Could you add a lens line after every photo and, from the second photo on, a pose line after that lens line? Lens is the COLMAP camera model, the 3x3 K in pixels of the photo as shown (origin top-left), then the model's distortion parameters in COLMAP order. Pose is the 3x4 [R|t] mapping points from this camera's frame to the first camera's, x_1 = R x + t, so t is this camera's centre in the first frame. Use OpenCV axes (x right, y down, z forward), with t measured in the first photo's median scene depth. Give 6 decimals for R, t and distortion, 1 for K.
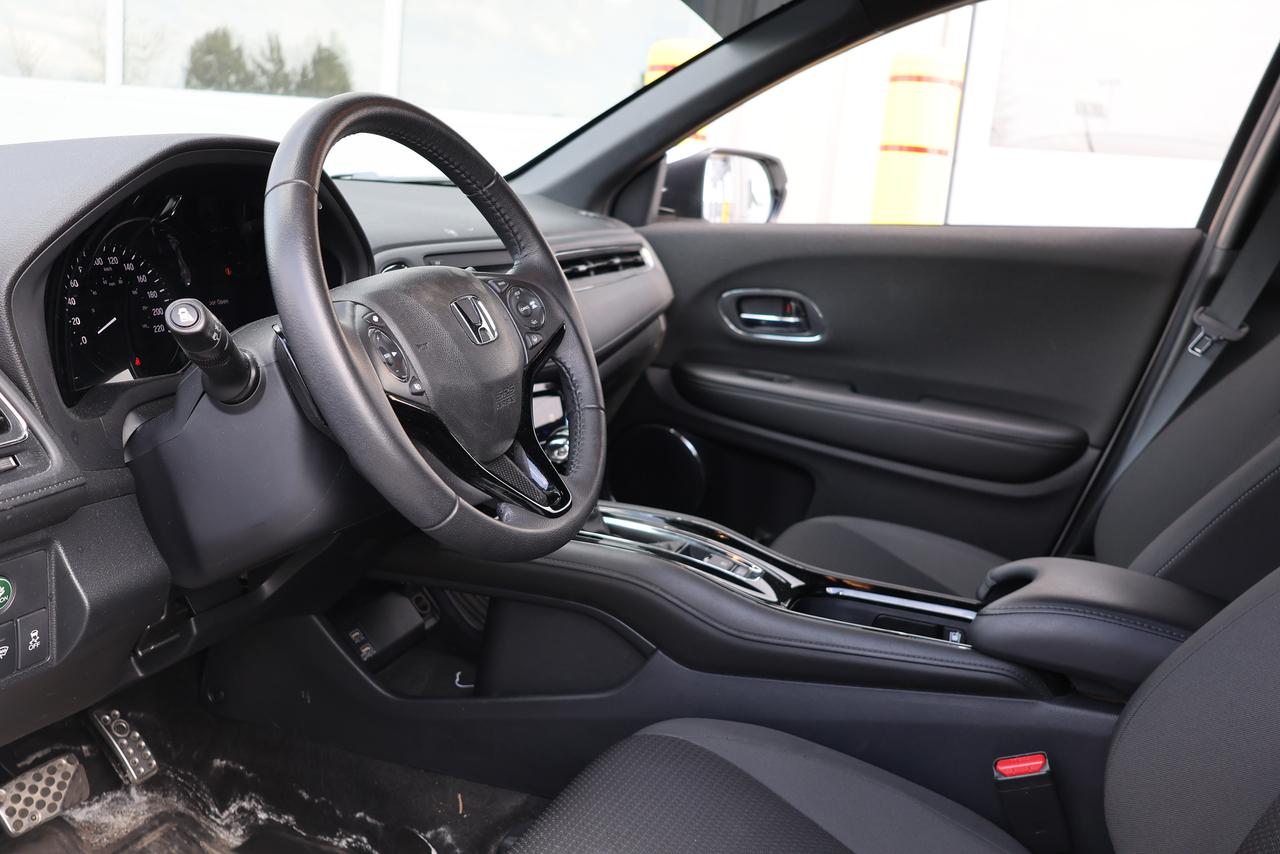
lens RADIAL K [[1134.8, 0, 616.7], [0, 1134.8, 426.7], [0, 0, 1]] dist [-0.012845, -0.005189]
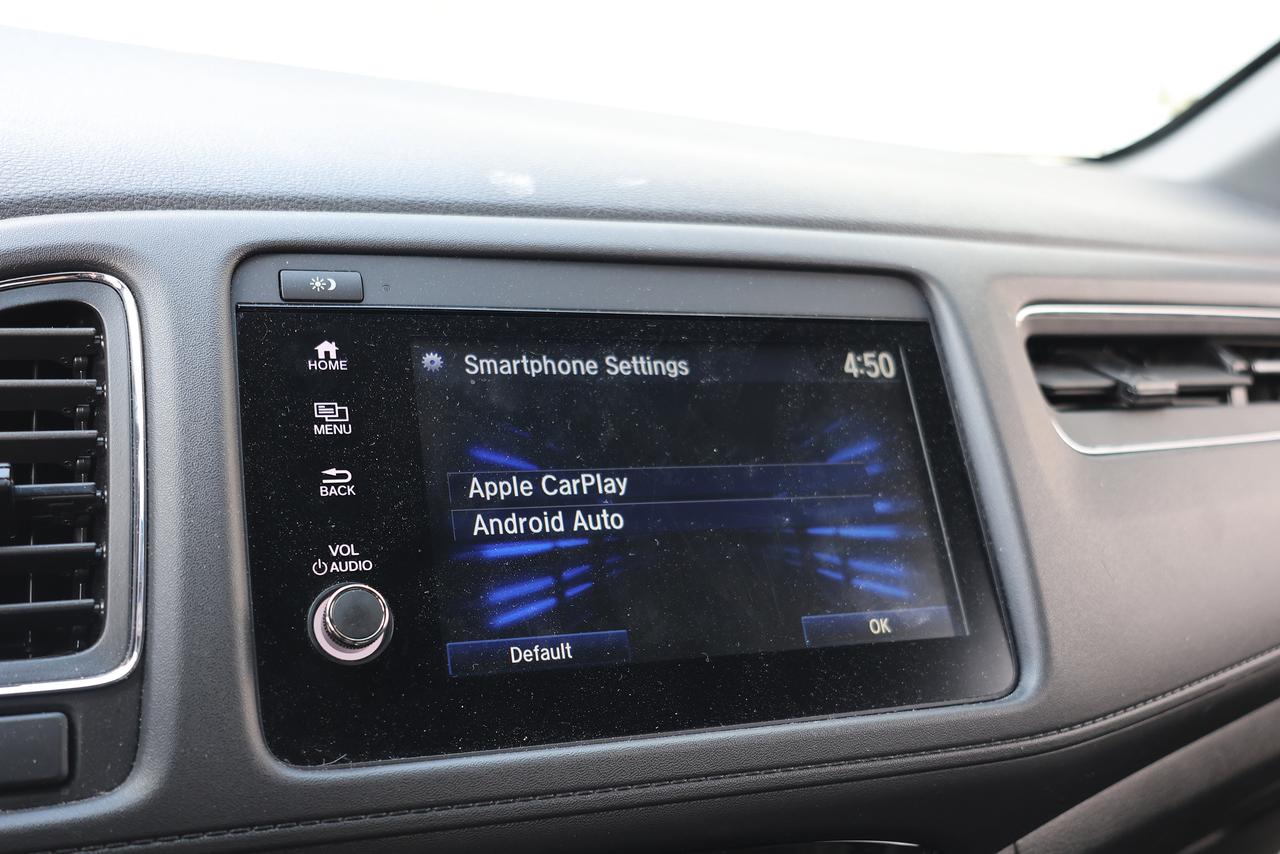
lens RADIAL K [[1369.8, 0, 640.0], [0, 1369.8, 427.0], [0, 0, 1]] dist [-0.003878, -0.007436]
pose [[0.823344, 0.104849, -0.557774, 0.044887], [-0.155087, 0.986947, -0.043404, -0.088597], [0.545942, 0.122240, 0.828857, 0.626304]]
